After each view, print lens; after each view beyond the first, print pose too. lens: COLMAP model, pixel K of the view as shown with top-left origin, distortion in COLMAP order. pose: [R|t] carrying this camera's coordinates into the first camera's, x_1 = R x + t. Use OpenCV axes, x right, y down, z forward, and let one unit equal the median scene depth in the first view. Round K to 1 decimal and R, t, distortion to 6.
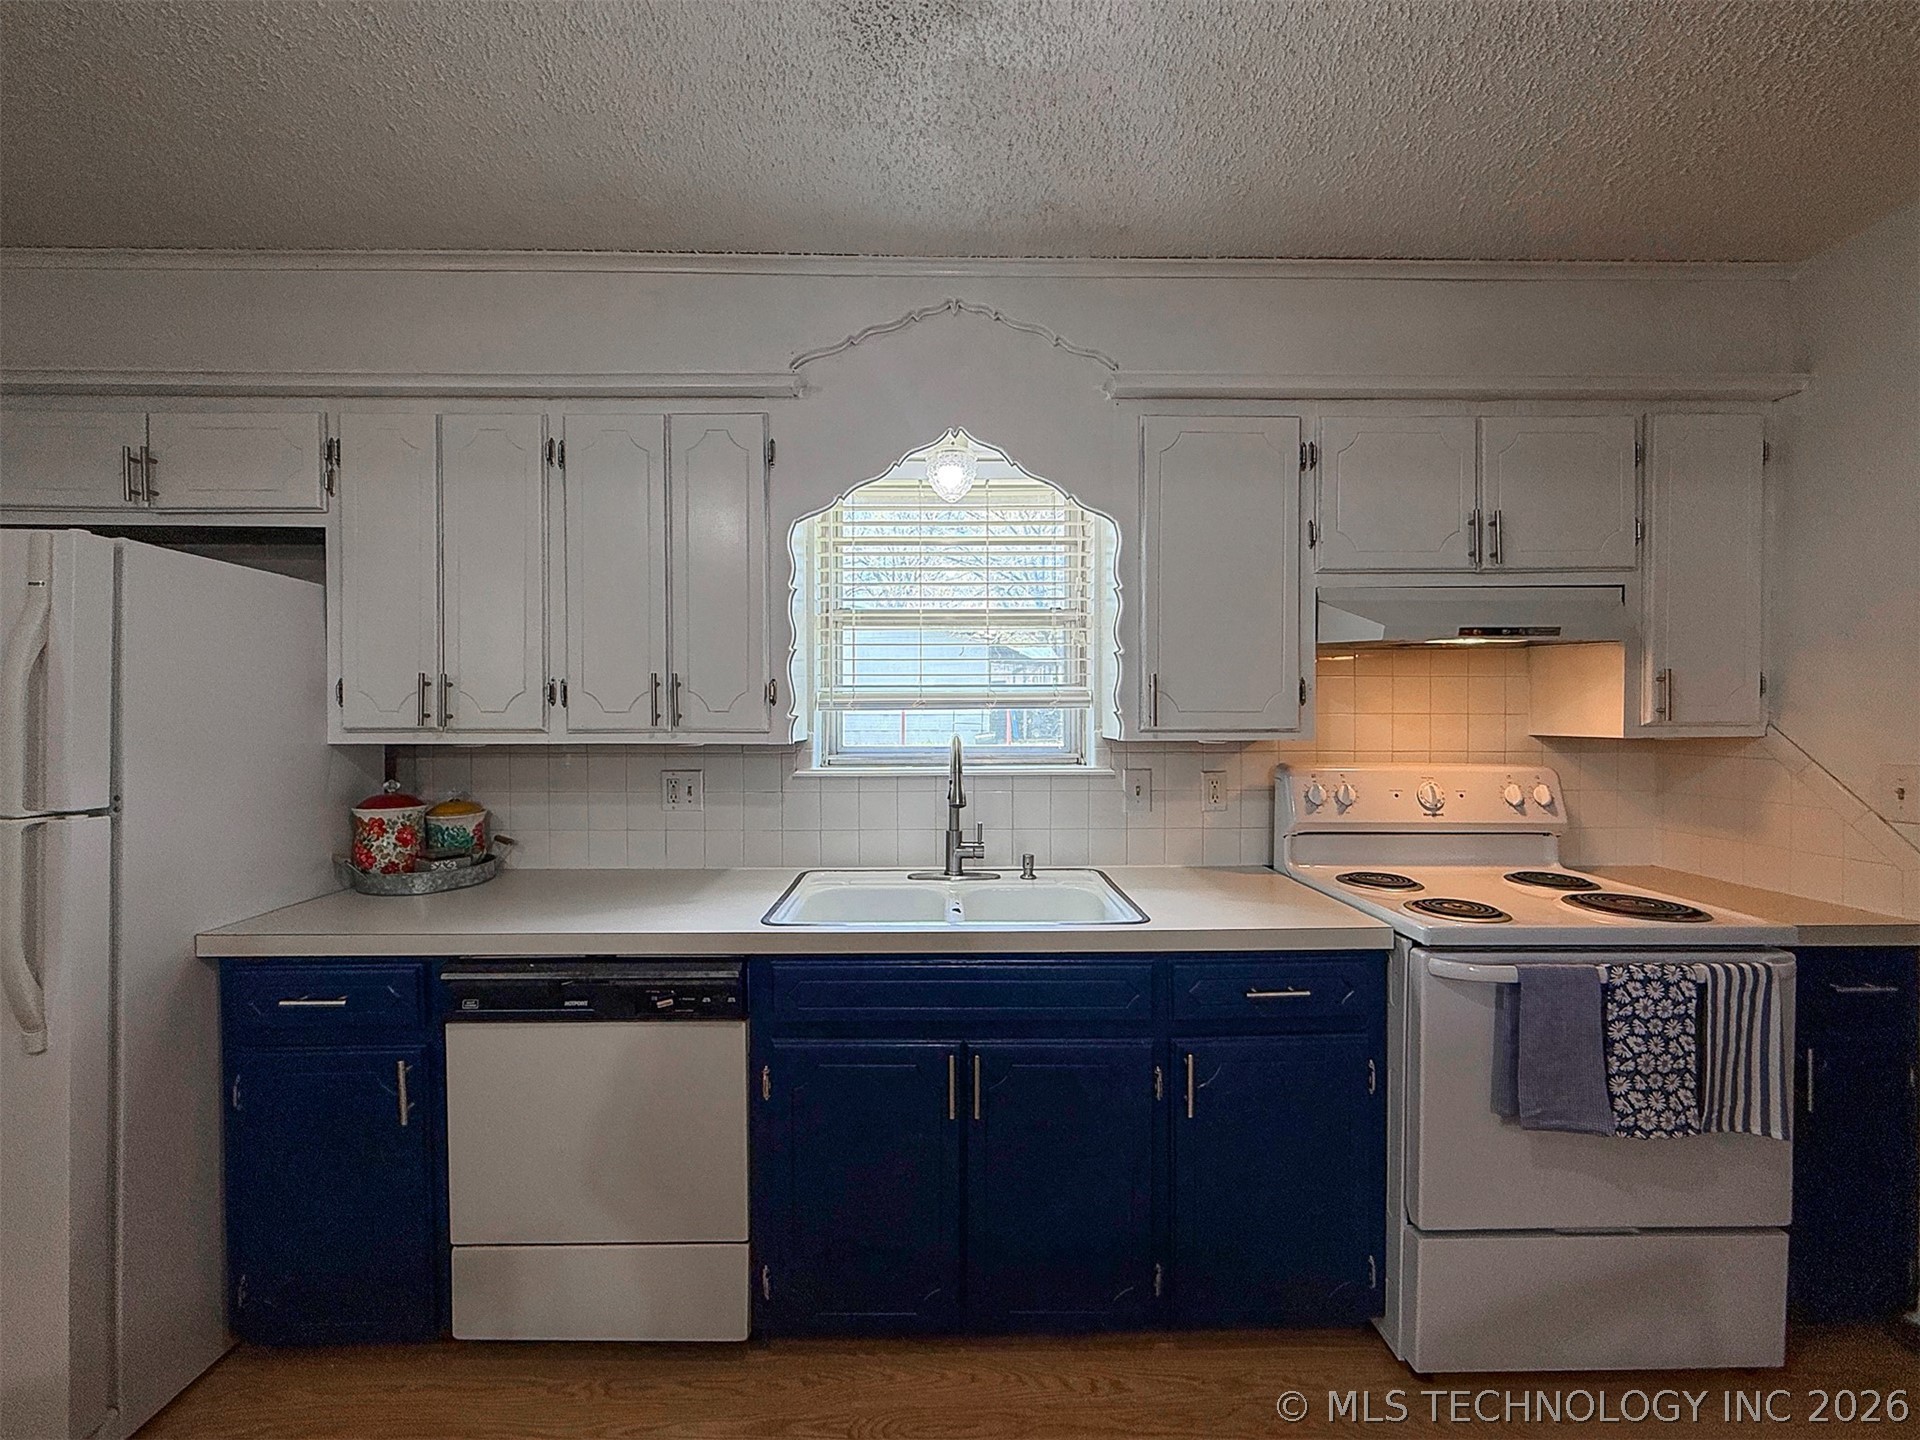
lens RADIAL K [[770.2, 0, 950.9], [0, 770.2, 721.5], [0, 0, 1]] dist [-0.001401, 0.000599]
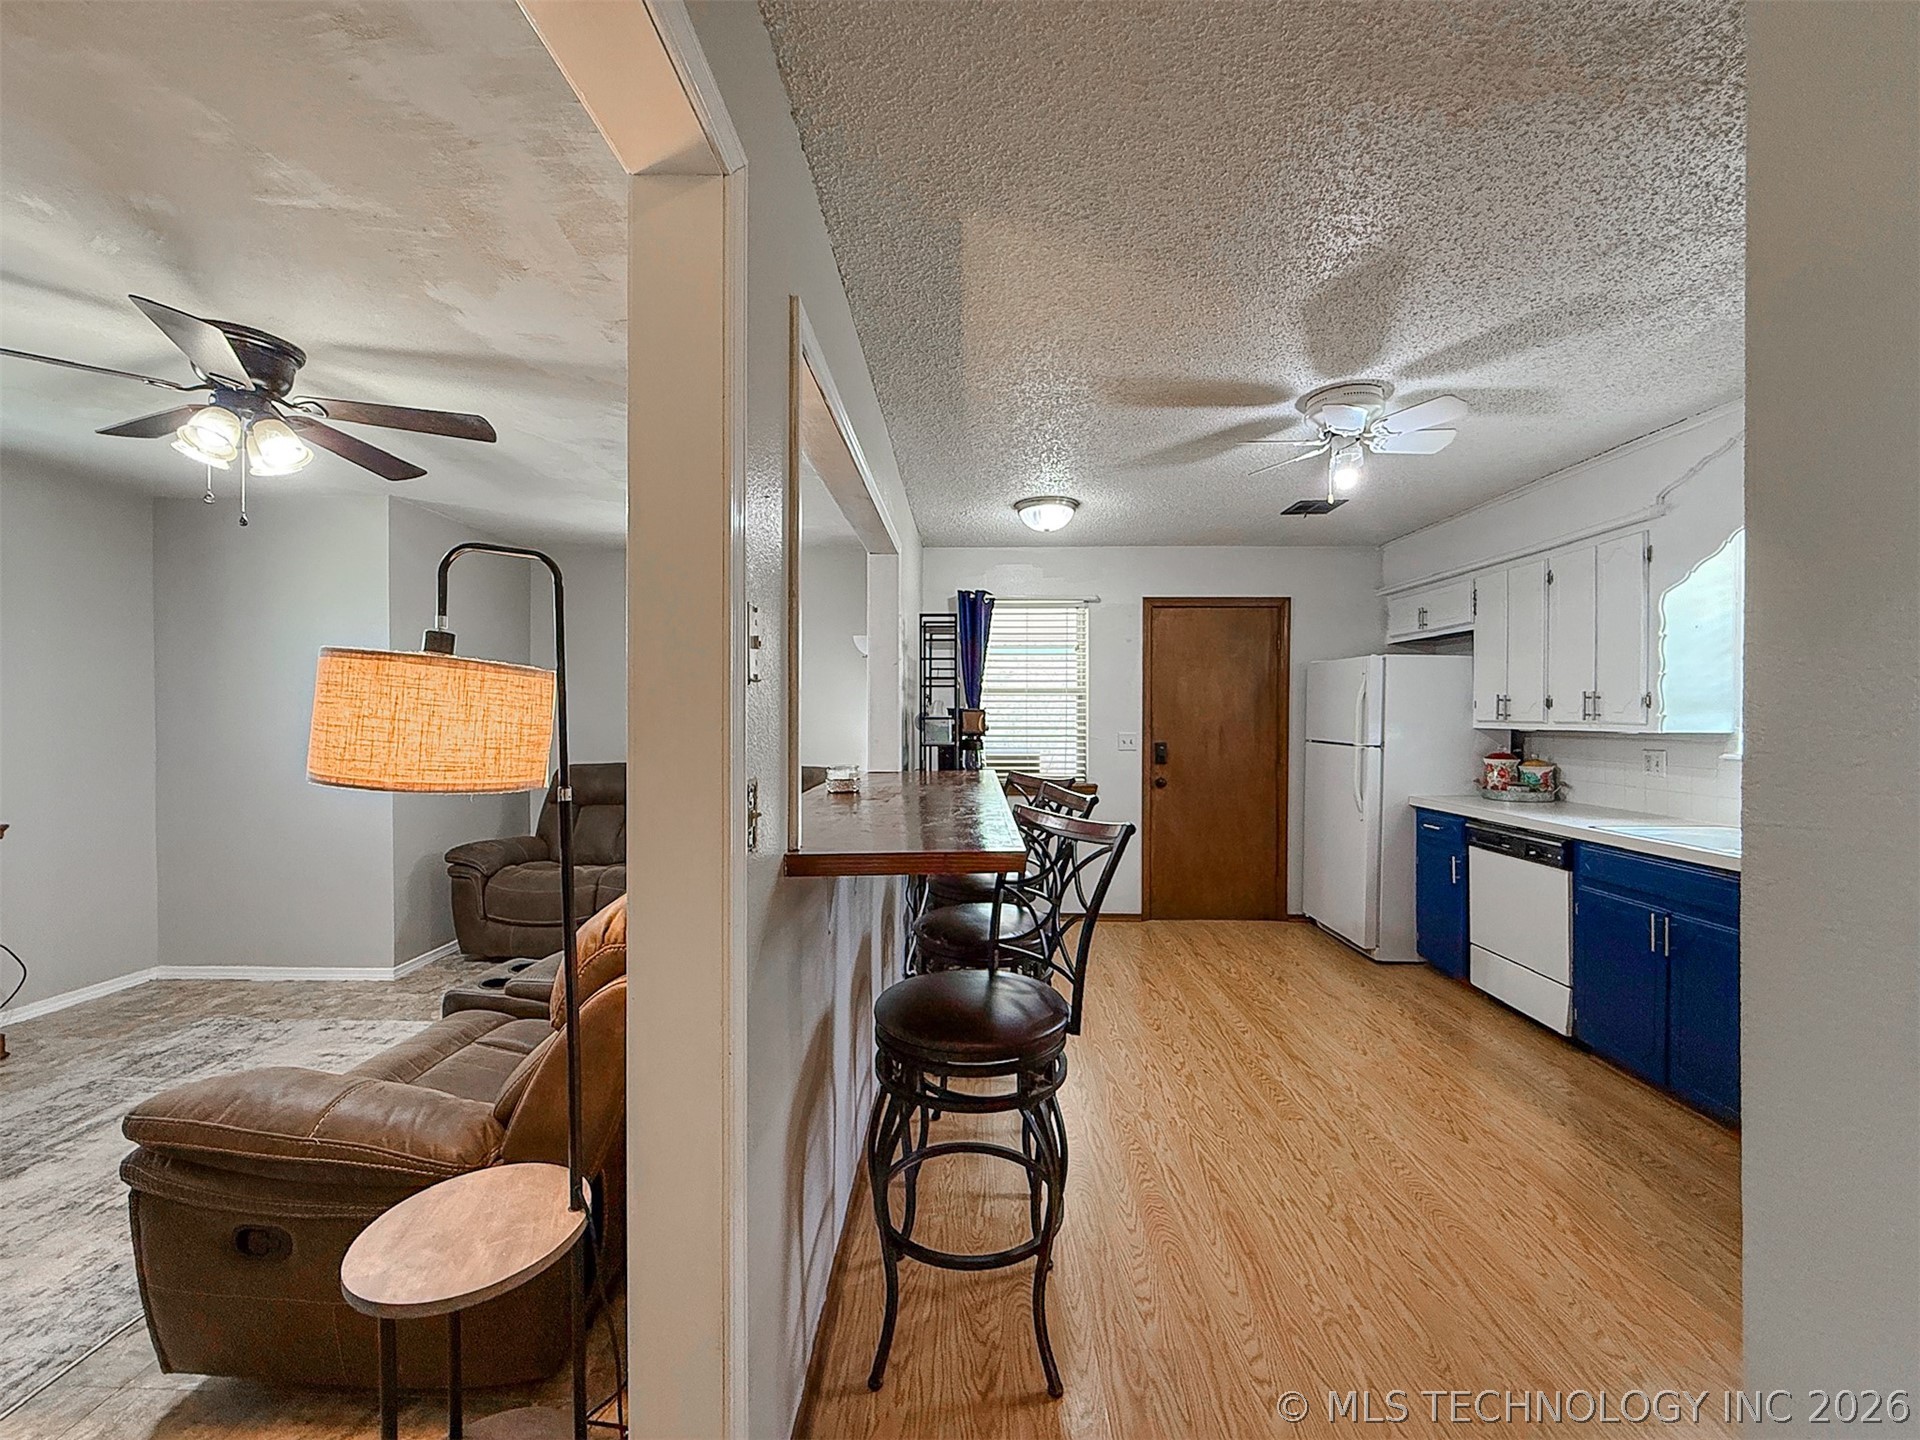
lens RADIAL K [[770.2, 0, 954.0], [0, 770.2, 723.4], [0, 0, 1]] dist [-0.001401, 0.000599]
pose [[-0.036397, 0.012107, -0.999264, 1.446724], [-0.011070, 0.999860, 0.012517, 0.006075], [0.999276, 0.011517, -0.036258, -0.405252]]
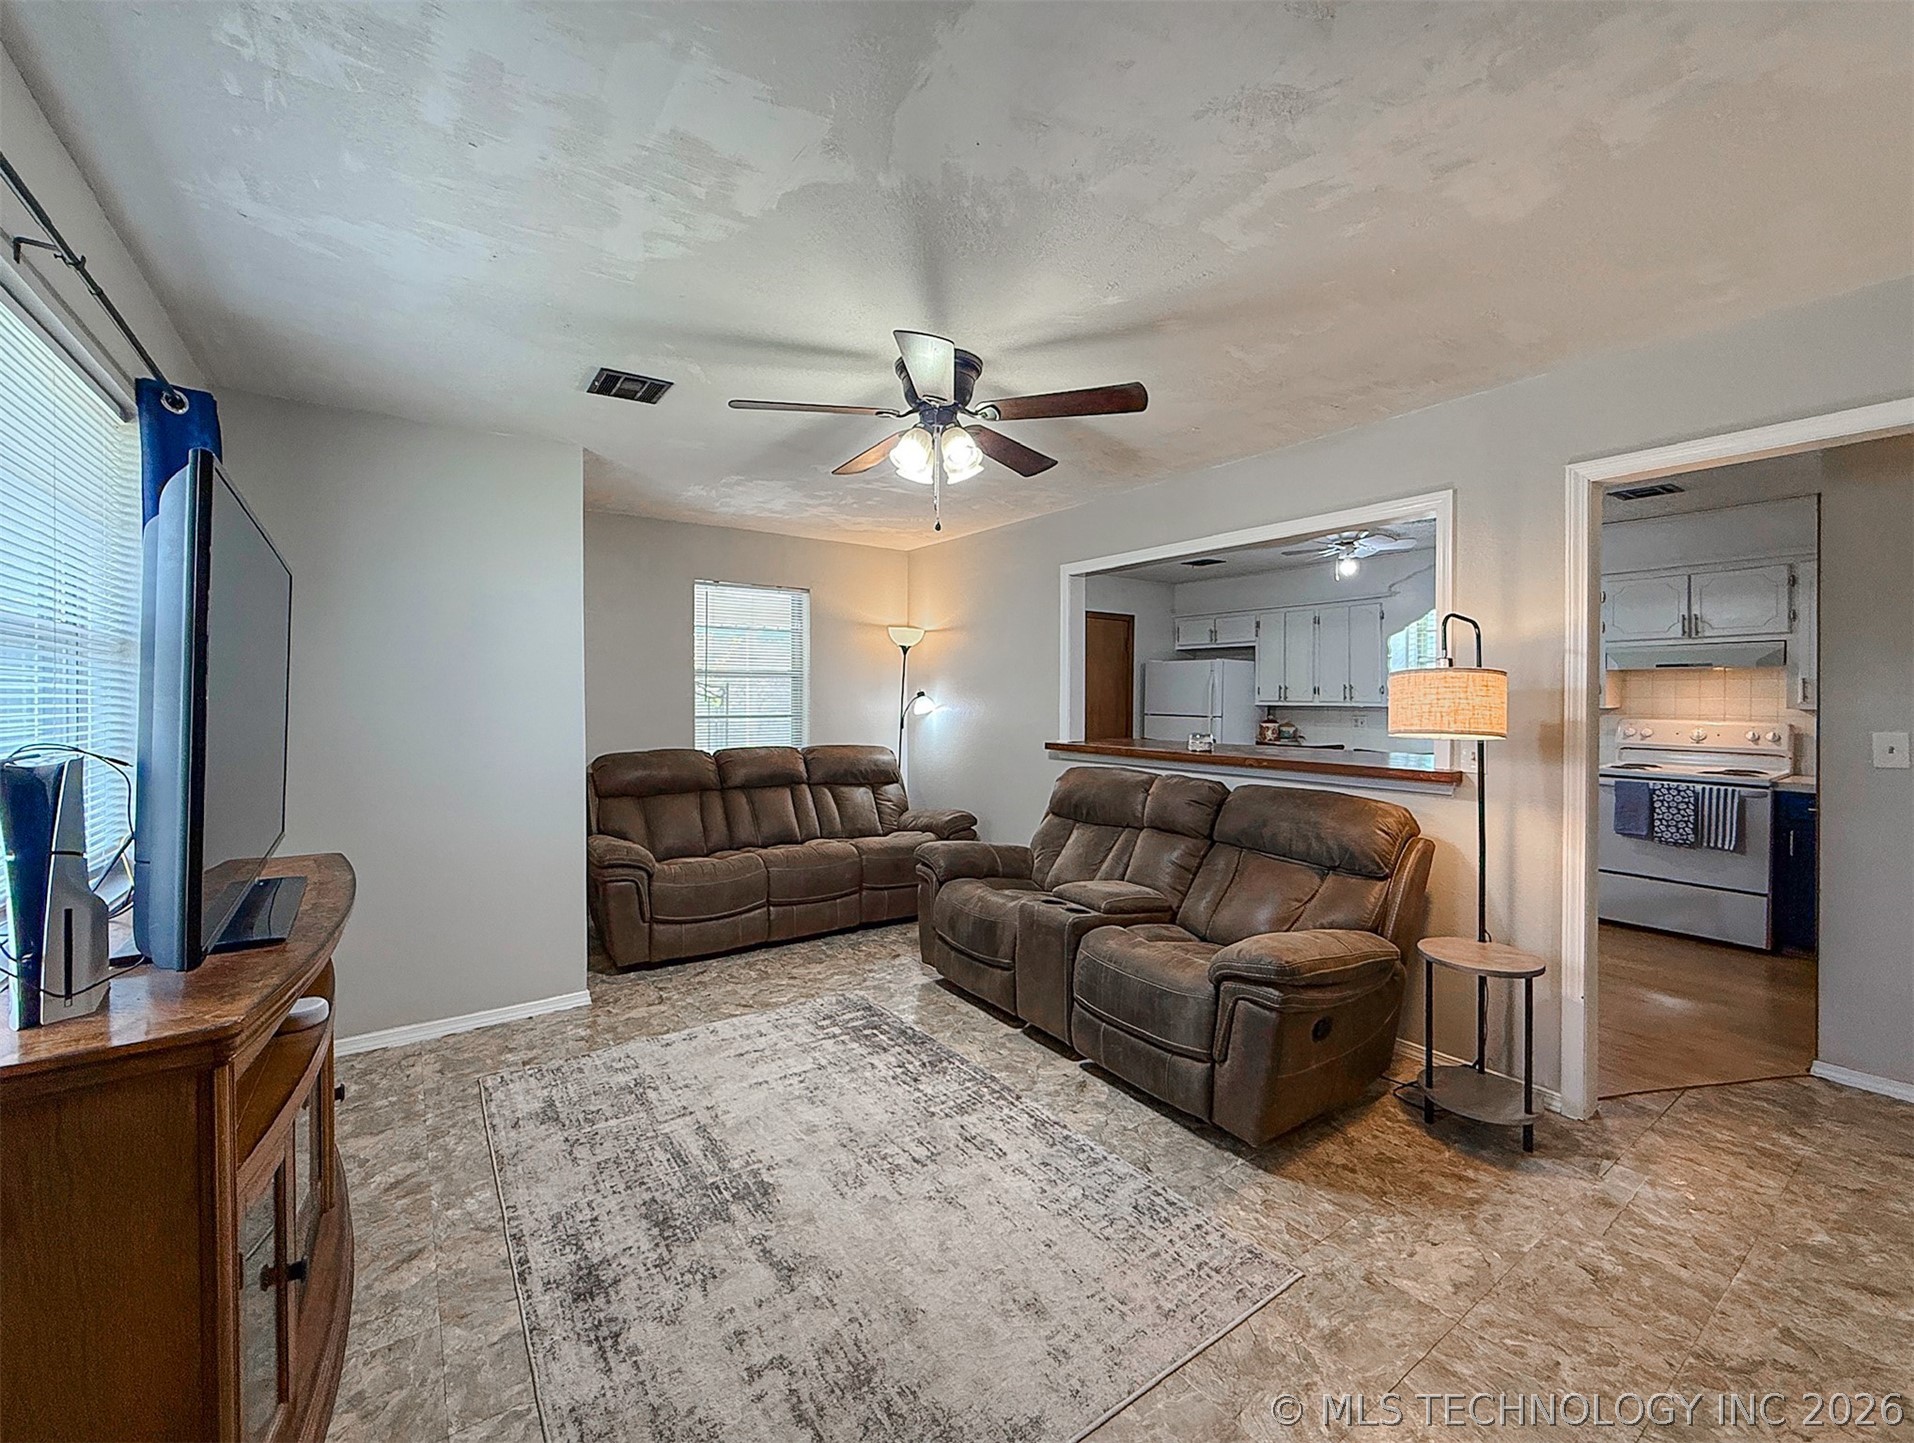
lens RADIAL K [[769.3, 0, 933.5], [0, 769.3, 706.0], [0, 0, 1]] dist [-0.000645, -0.000337]
pose [[0.555606, 0.012656, -0.831349, 1.385945], [-0.008953, 0.999917, 0.009239, 0.015046], [0.831397, 0.002310, 0.555673, -2.316174]]
